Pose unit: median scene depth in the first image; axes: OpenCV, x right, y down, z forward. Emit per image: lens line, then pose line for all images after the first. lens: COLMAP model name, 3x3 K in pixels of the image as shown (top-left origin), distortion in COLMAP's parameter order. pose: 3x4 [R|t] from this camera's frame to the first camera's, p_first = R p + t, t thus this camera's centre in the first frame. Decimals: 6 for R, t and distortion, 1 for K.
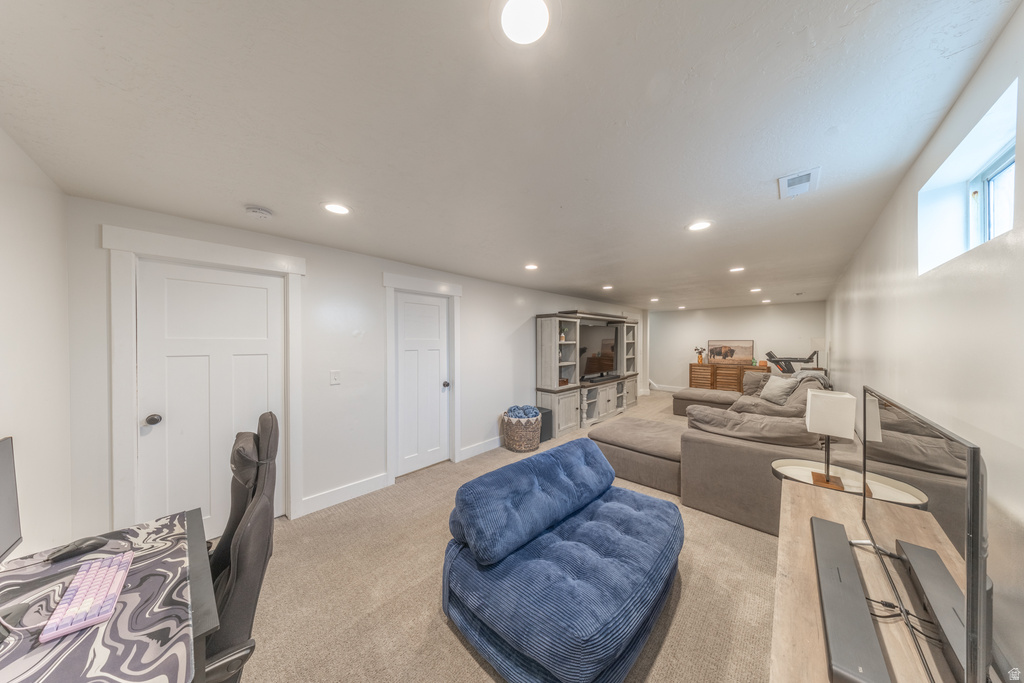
lens RADIAL K [[291.0, 0, 511.0], [0, 291.0, 339.8], [0, 0, 1]] dist [0.000000, -0.000251]
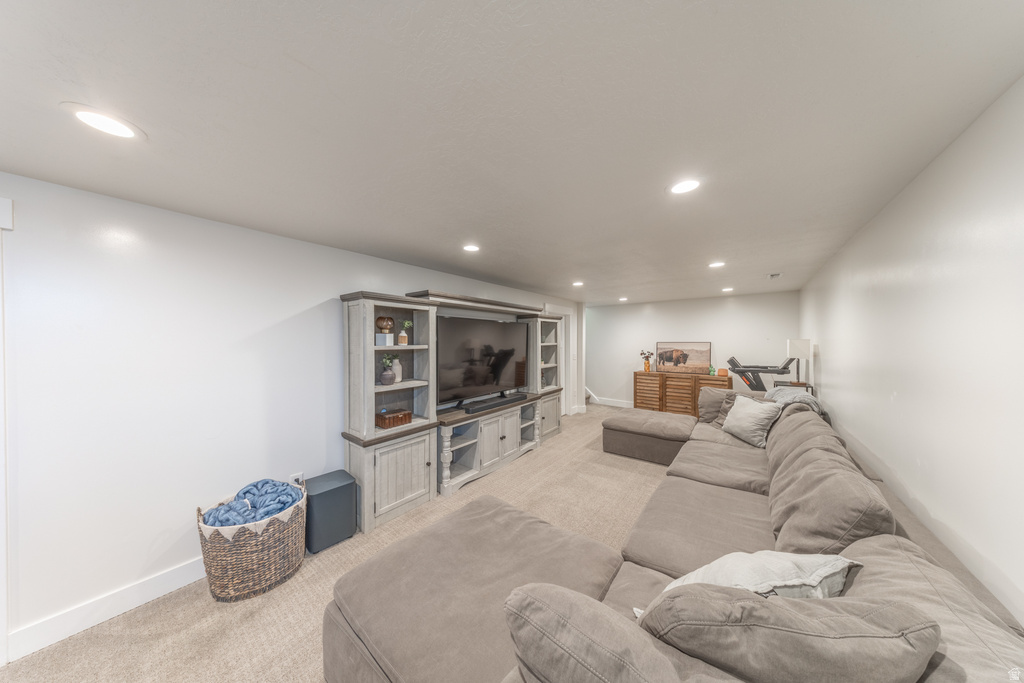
lens RADIAL K [[291.0, 0, 512.6], [0, 291.0, 338.6], [0, 0, 1]] dist [0.000000, -0.000251]
pose [[0.994251, 0.001279, 0.107065, 0.285767], [-0.000708, 0.999985, -0.005377, -0.003850], [-0.107071, 0.005270, 0.994237, 0.361492]]
